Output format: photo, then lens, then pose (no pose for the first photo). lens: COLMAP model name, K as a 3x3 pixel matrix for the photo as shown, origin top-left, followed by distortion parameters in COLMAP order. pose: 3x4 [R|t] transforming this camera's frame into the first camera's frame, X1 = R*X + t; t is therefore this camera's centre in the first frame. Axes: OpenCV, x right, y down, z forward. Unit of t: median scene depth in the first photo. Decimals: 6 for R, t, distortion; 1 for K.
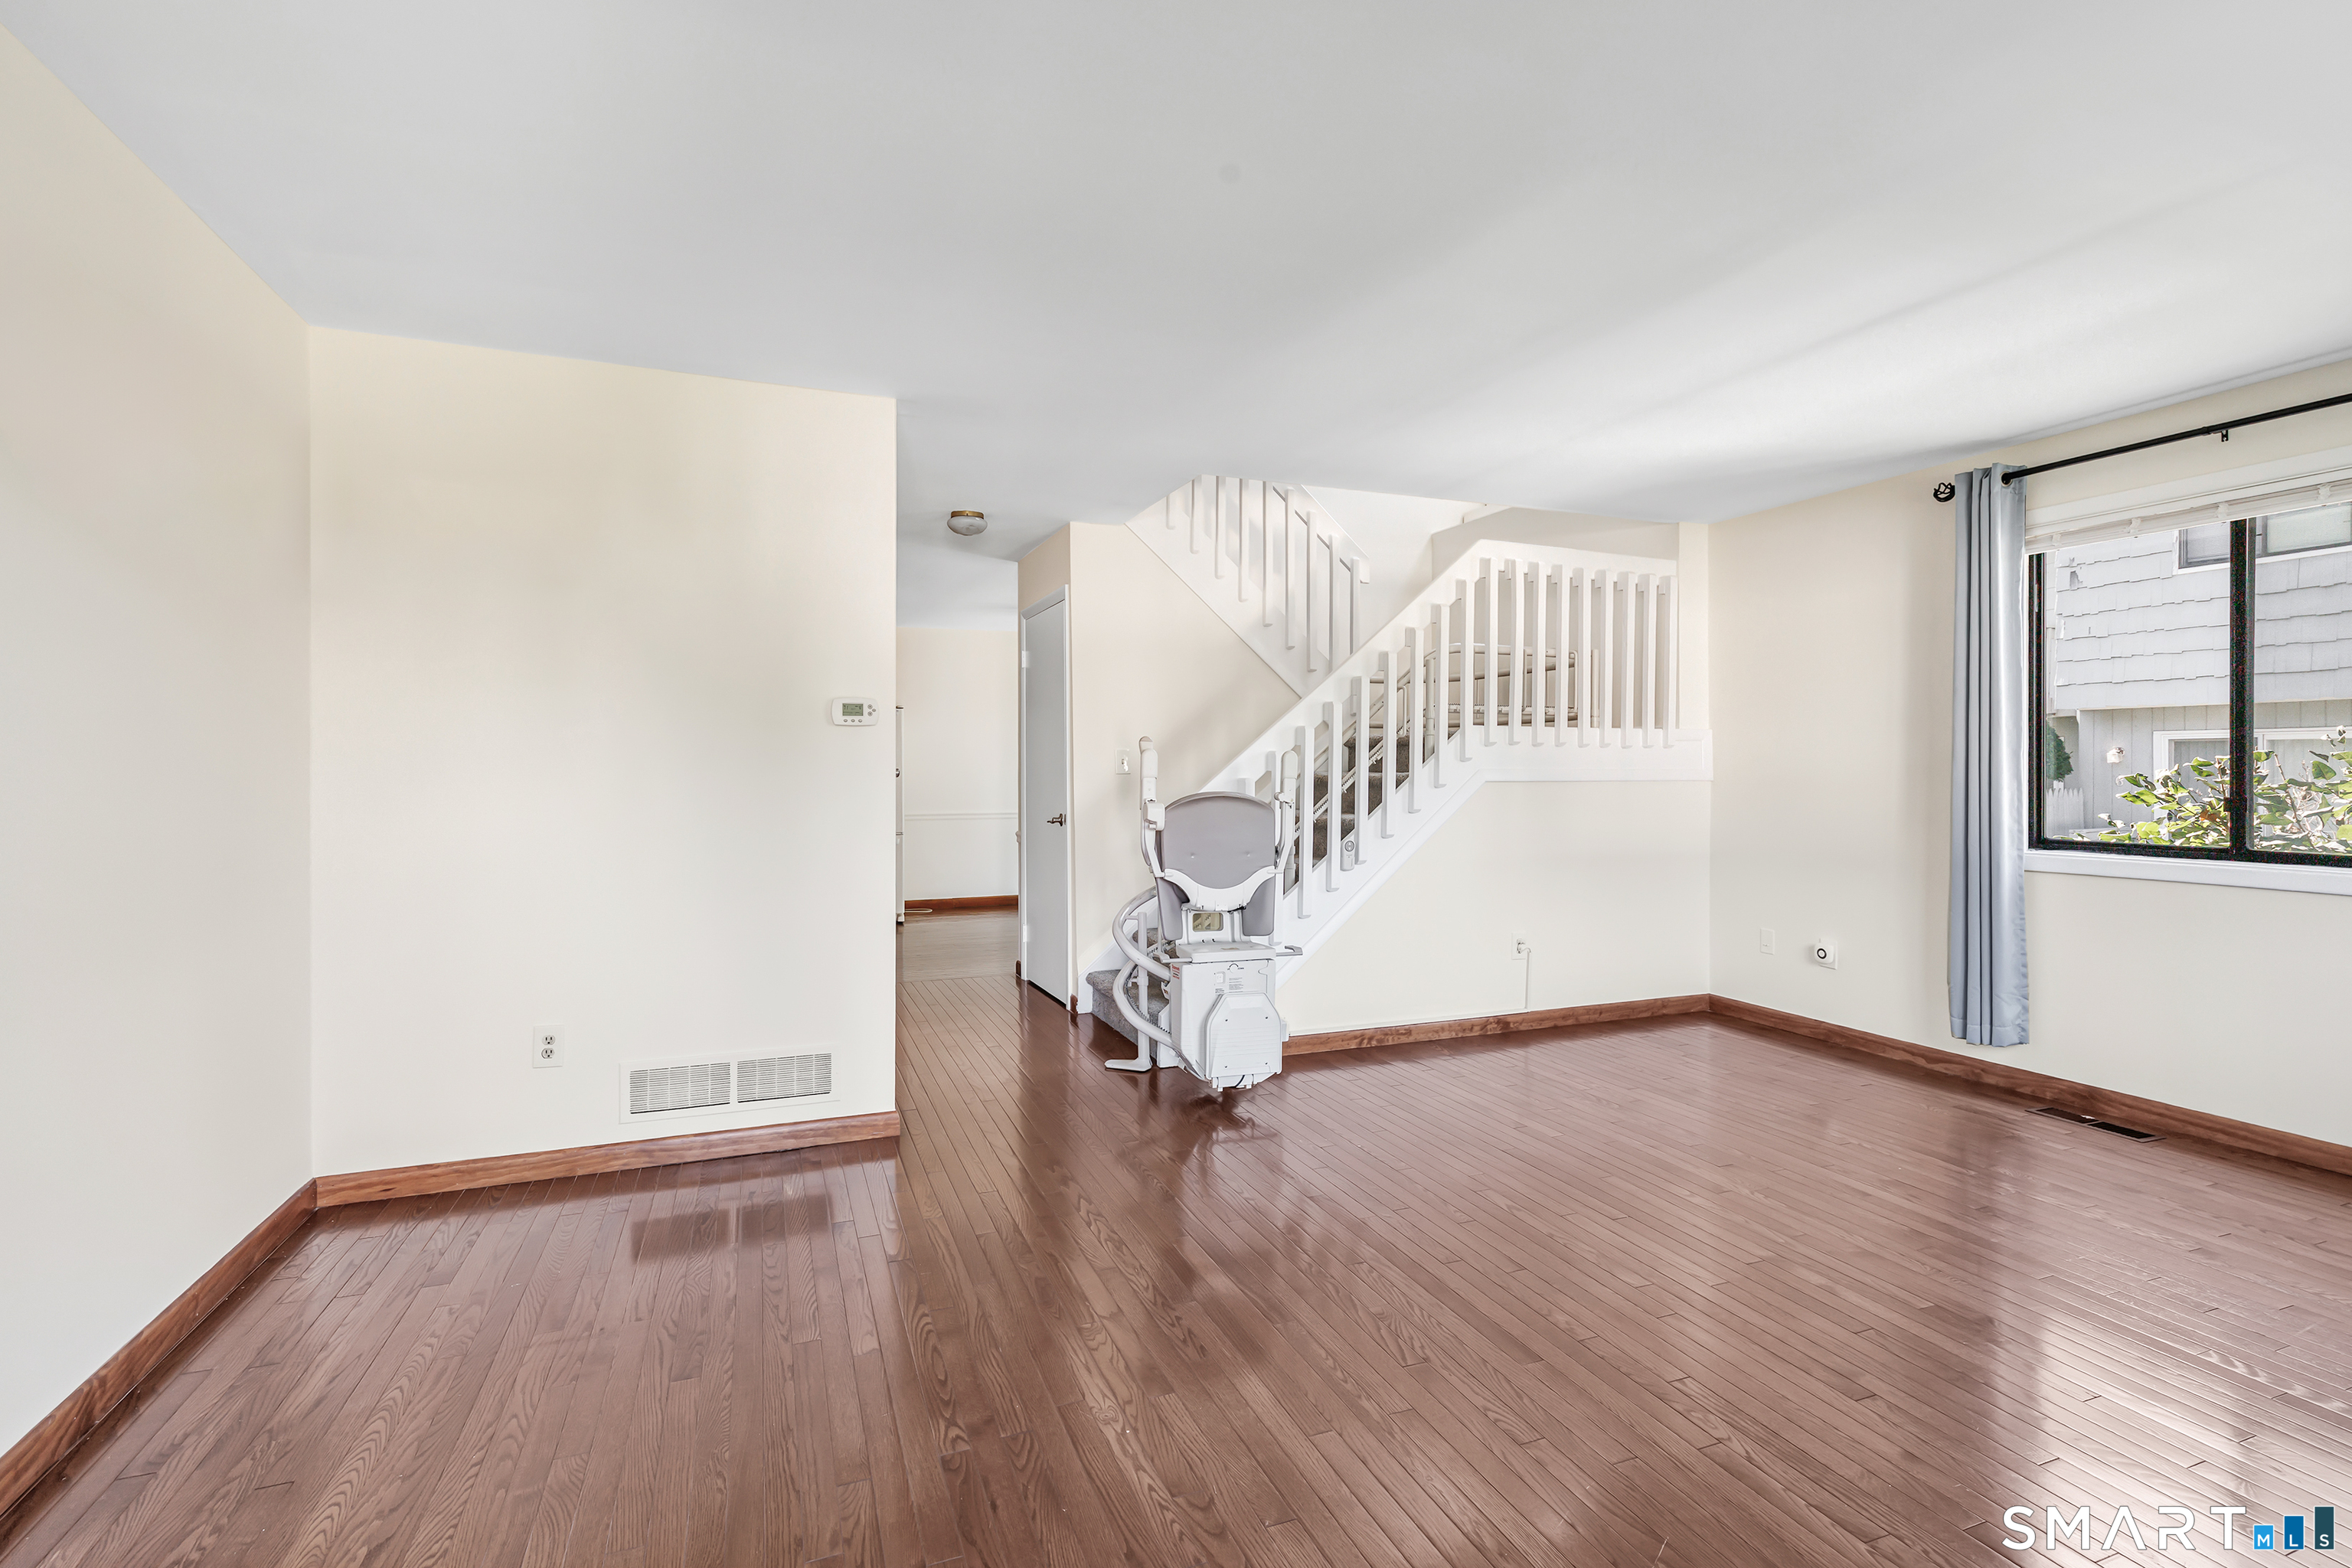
lens RADIAL K [[1057.4, 0, 1162.5], [0, 1057.4, 779.5], [0, 0, 1]] dist [-0.000263, 0.000654]
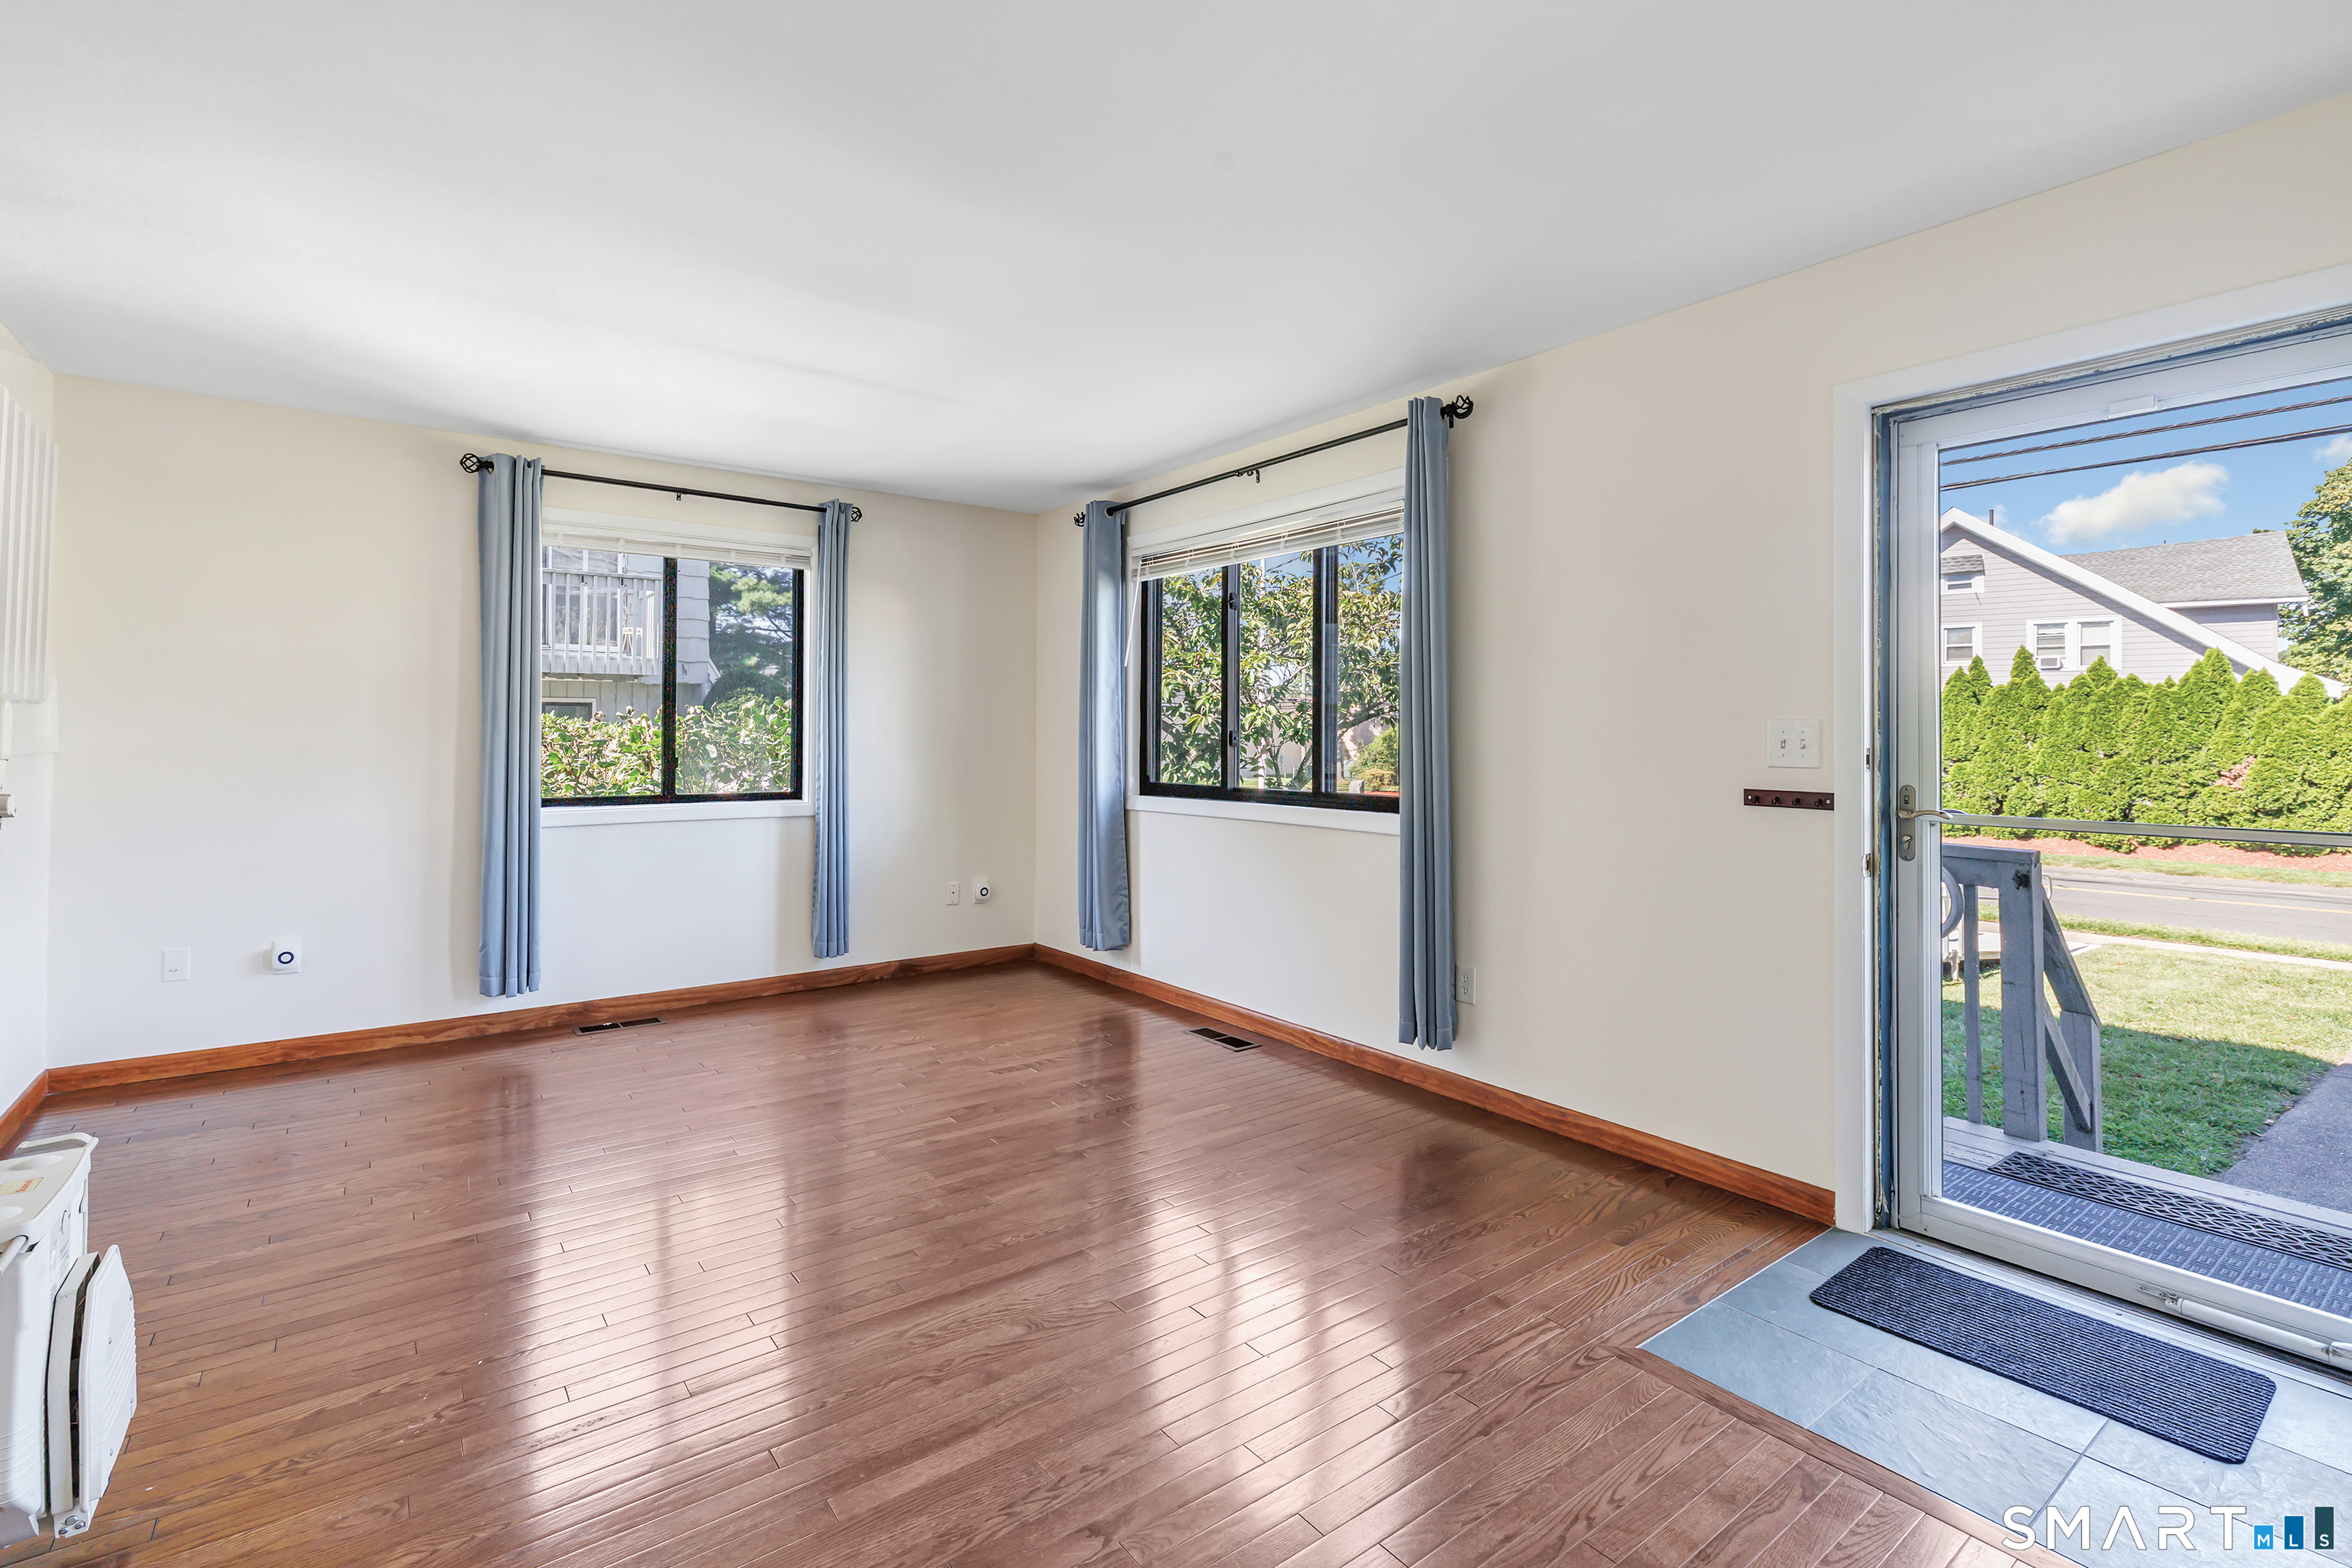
lens RADIAL K [[1057.4, 0, 1141.0], [0, 1057.4, 724.7], [0, 0, 1]] dist [-0.000263, 0.000654]
pose [[-0.273152, 0.009770, 0.961921, -0.478211], [0.002331, 0.999952, -0.009494, -0.011215], [-0.961968, -0.000351, -0.273161, 0.768030]]
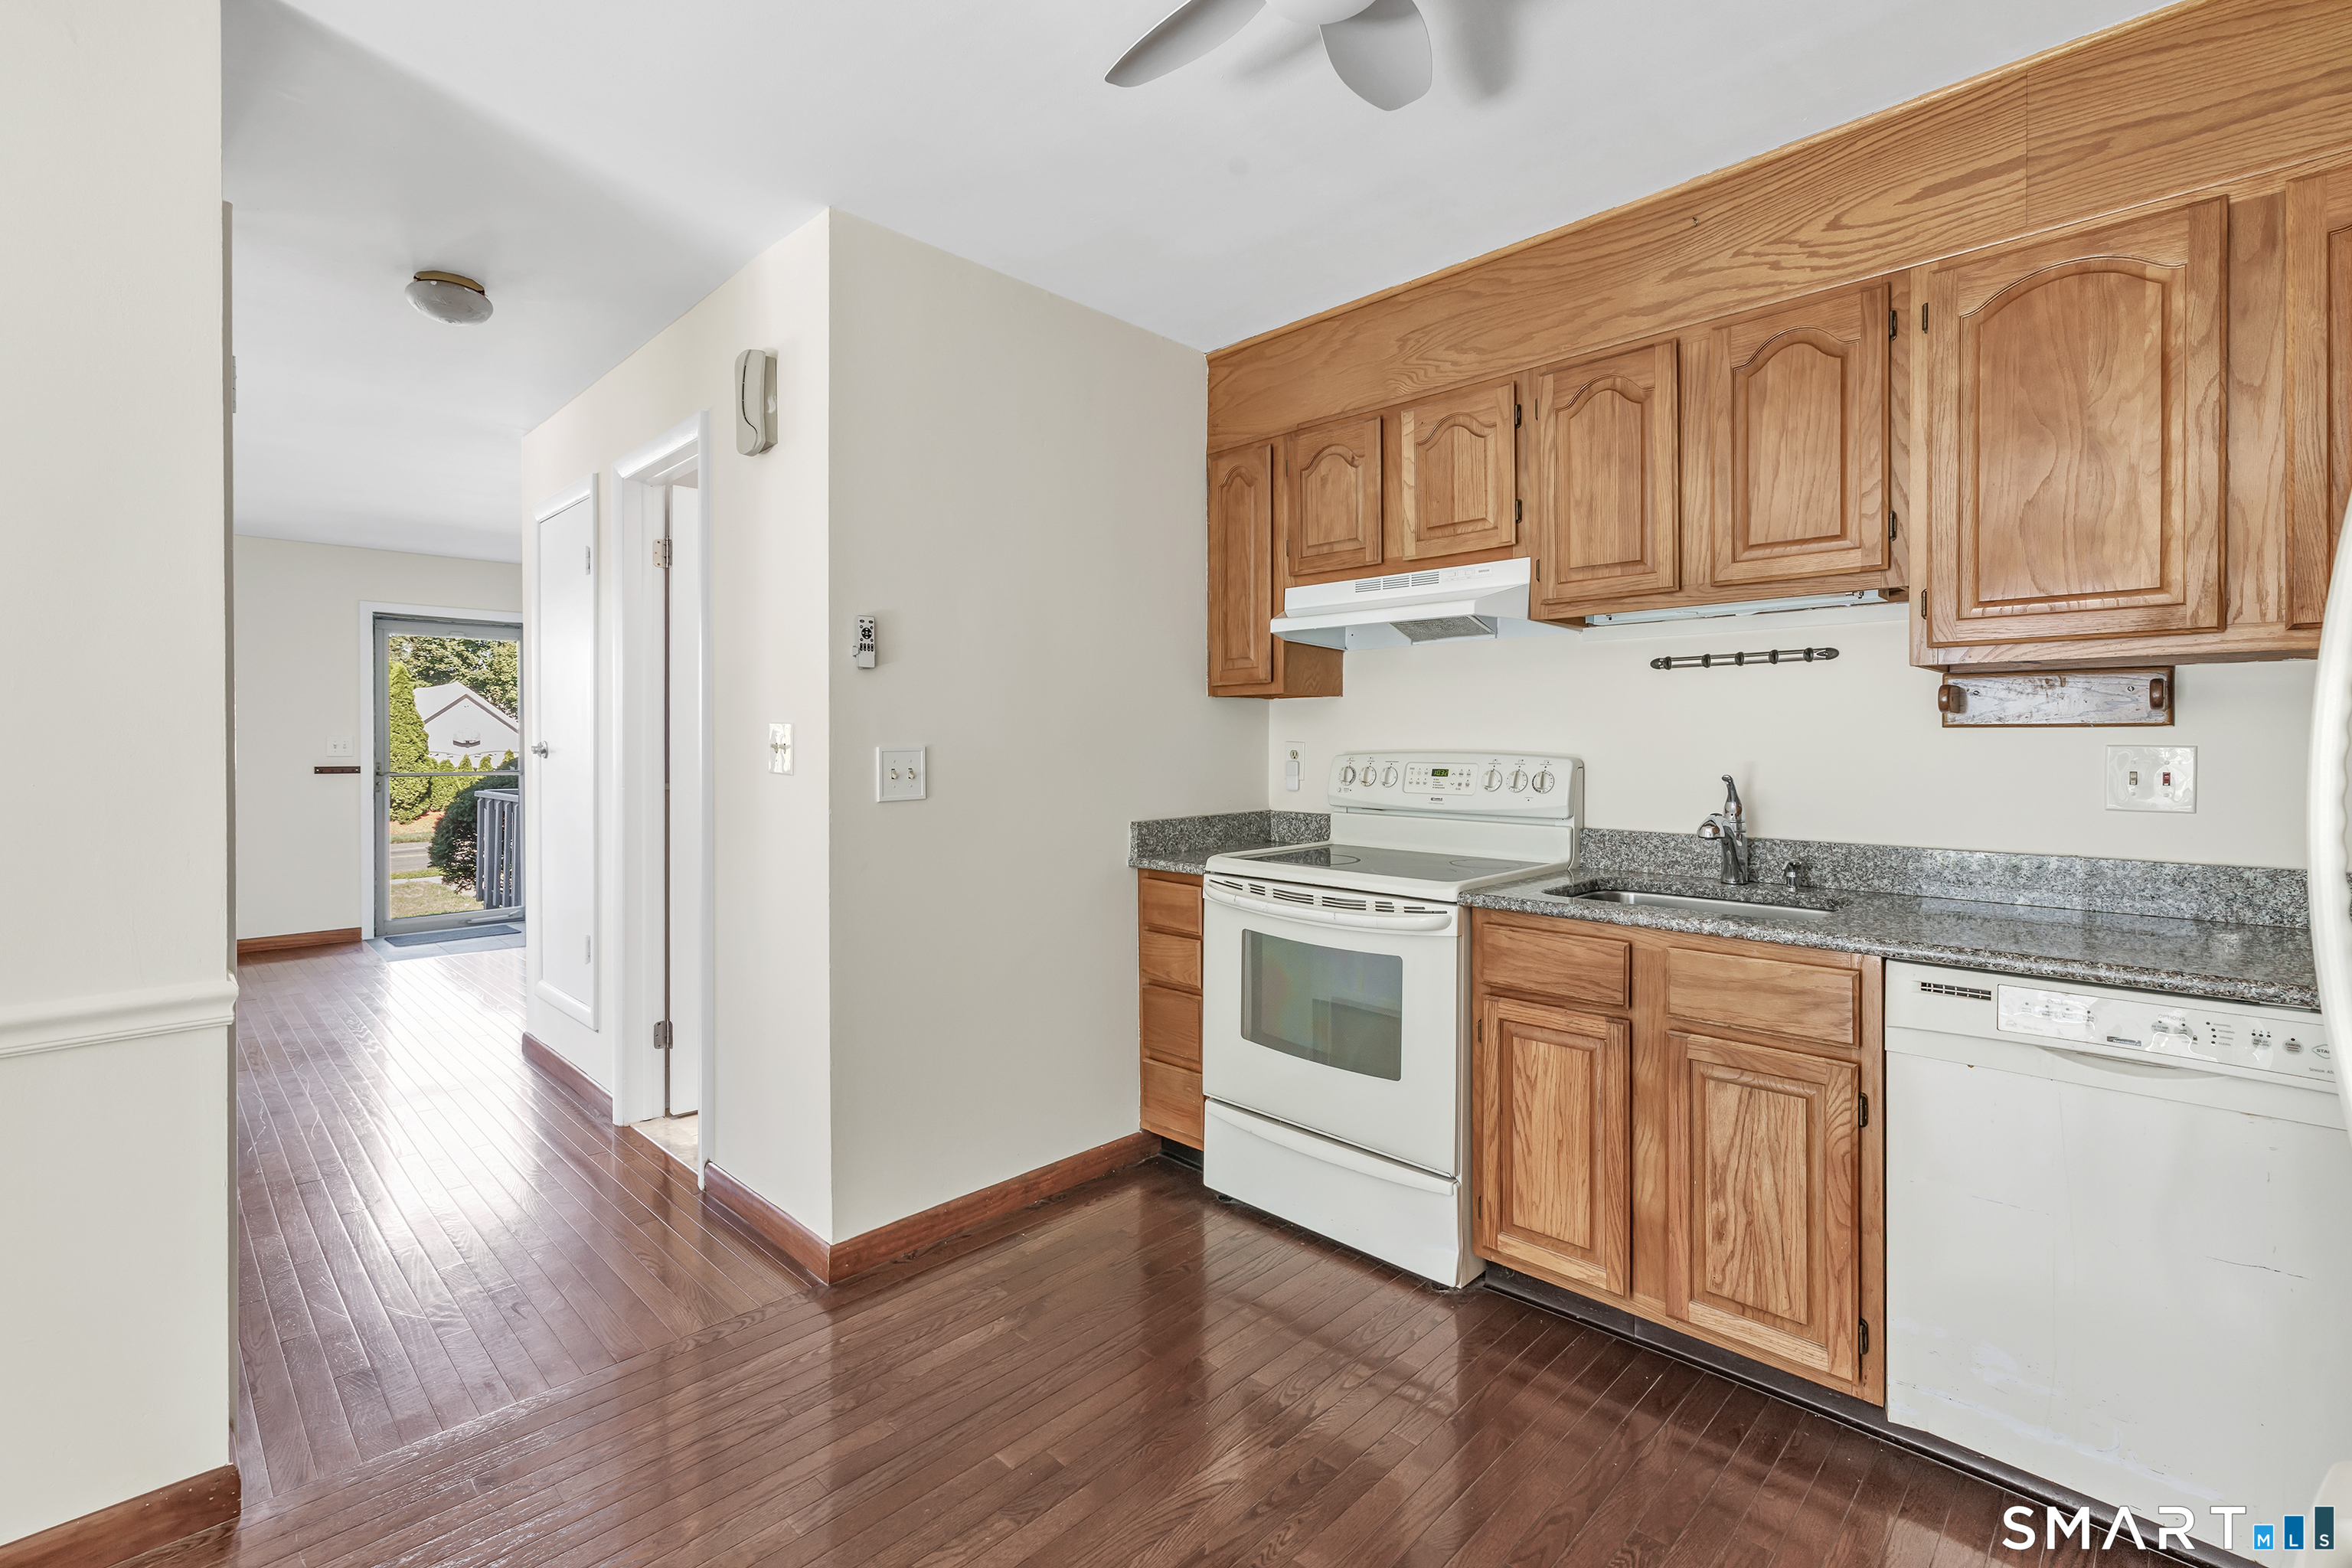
lens RADIAL K [[1057.4, 0, 1179.1], [0, 1057.4, 758.5], [0, 0, 1]] dist [-0.000263, 0.000654]
pose [[-0.908198, 0.000669, -0.418539, -0.416712], [-0.004661, 0.999921, 0.011712, -0.010312], [0.418514, 0.012588, -0.908123, 2.387678]]
